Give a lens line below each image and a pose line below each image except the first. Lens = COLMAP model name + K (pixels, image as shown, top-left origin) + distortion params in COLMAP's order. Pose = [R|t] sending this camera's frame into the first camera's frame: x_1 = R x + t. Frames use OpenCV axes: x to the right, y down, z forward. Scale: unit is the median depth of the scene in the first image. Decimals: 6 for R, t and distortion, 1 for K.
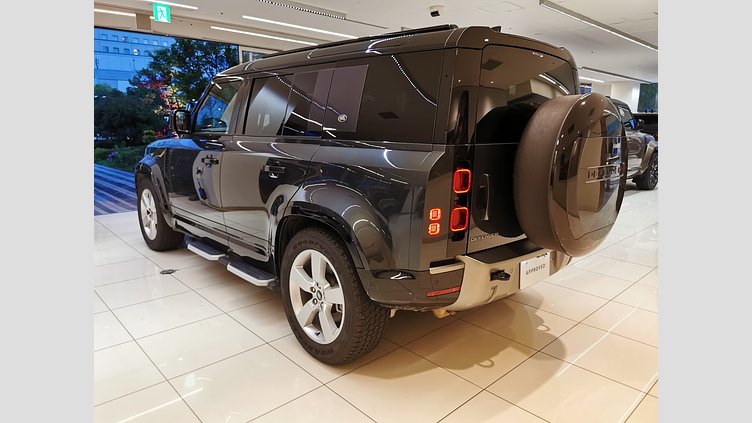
lens RADIAL K [[457.2, 0, 390.1], [0, 457.2, 212.9], [0, 0, 1]] dist [0.000117, -0.000127]
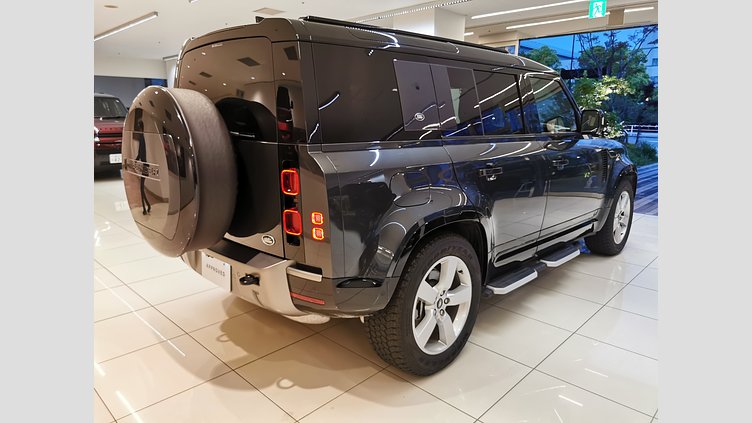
lens RADIAL K [[457.2, 0, 390.1], [0, 457.2, 212.9], [0, 0, 1]] dist [0.000117, -0.000127]
pose [[0.016884, 0.215428, -0.976374, 1.138322], [-0.191271, 0.959175, 0.208325, -0.260385], [0.981392, 0.183235, 0.057400, 1.154806]]
